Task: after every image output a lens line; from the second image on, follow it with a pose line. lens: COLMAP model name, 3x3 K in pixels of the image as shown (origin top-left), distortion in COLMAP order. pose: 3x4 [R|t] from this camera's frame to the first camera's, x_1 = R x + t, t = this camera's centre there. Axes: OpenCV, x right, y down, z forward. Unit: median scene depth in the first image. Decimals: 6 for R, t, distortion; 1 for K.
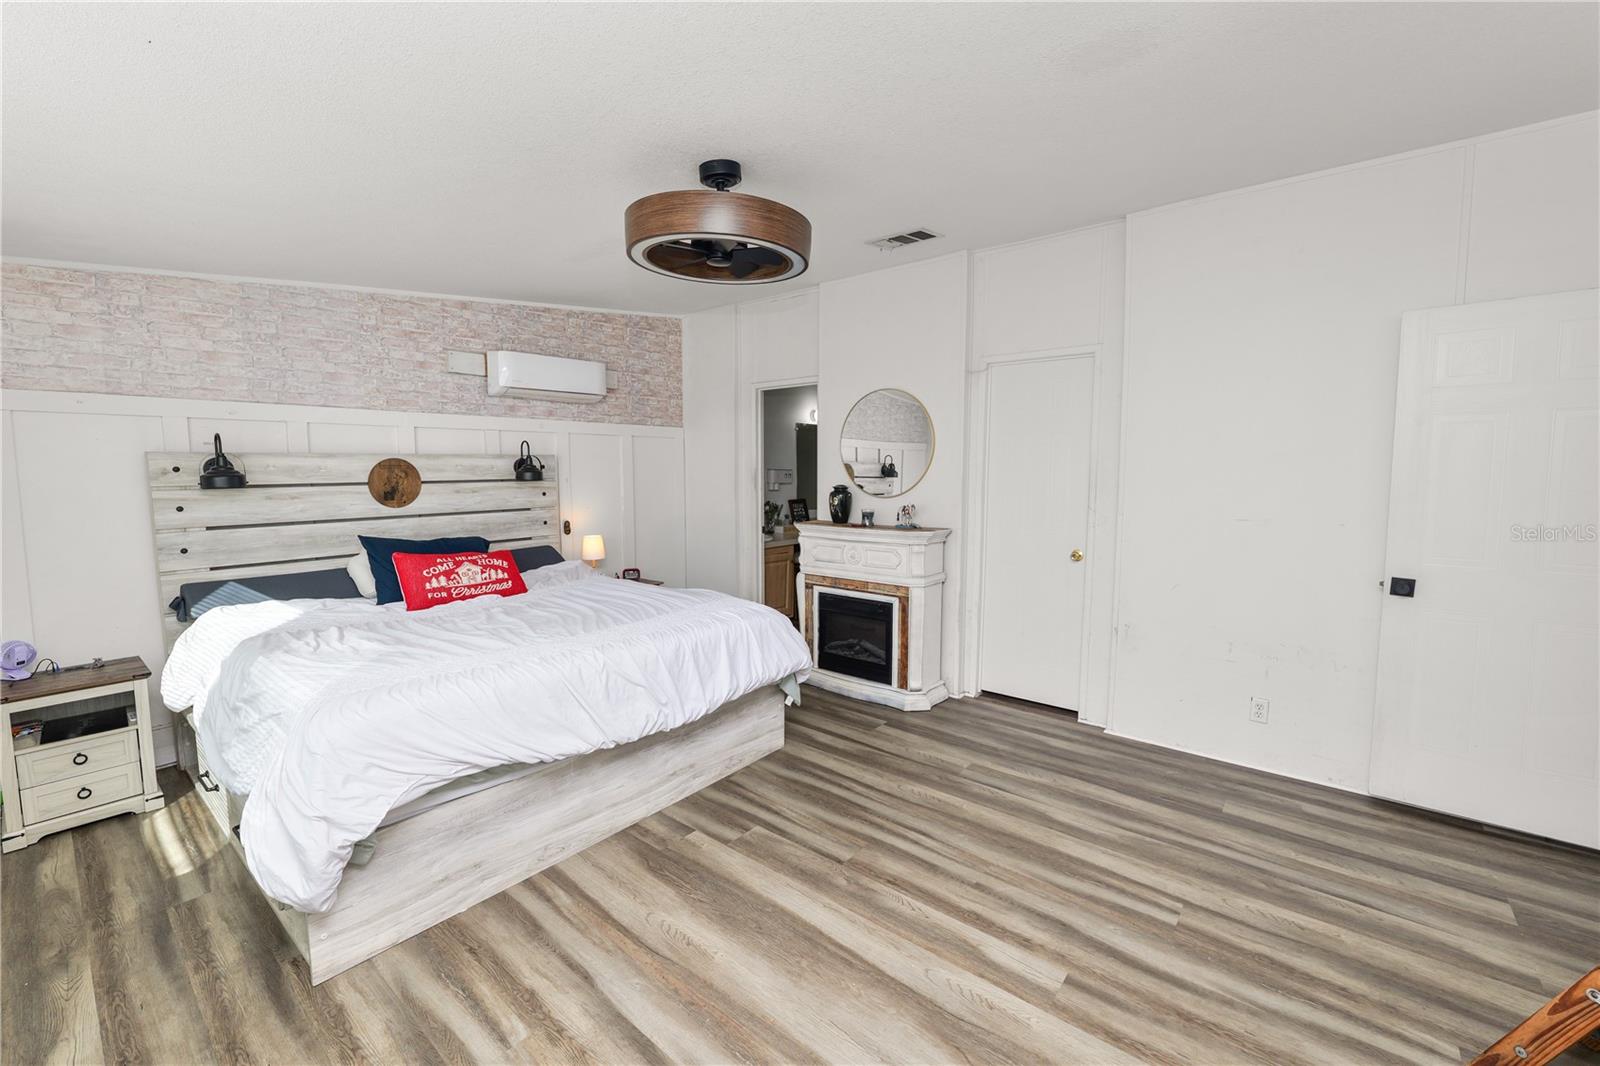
lens RADIAL K [[660.5, 0, 797.5], [0, 660.5, 533.5], [0, 0, 1]] dist [-0.010056, 0.000125]
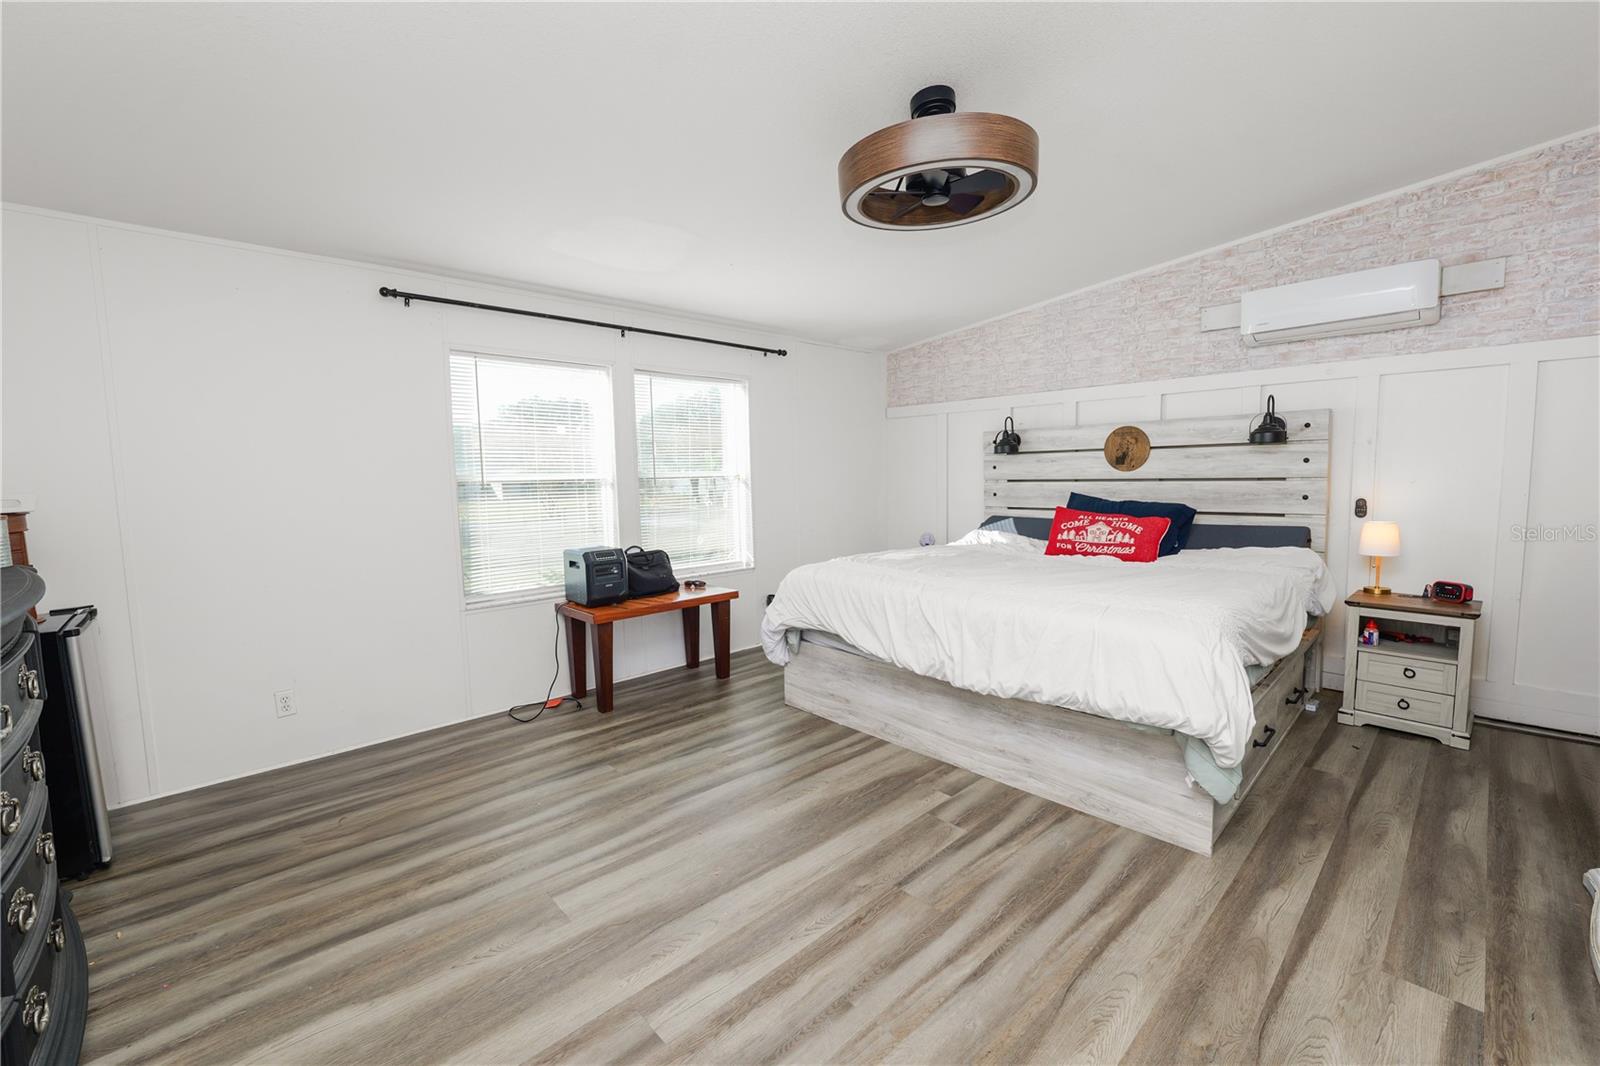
lens RADIAL K [[660.5, 0, 797.5], [0, 660.5, 533.5], [0, 0, 1]] dist [-0.010056, 0.000125]
pose [[-0.142021, 0.100345, -0.984764, 0.613842], [-0.077954, 0.990625, 0.112185, -0.018697], [0.986789, 0.092699, -0.132867, 0.671681]]
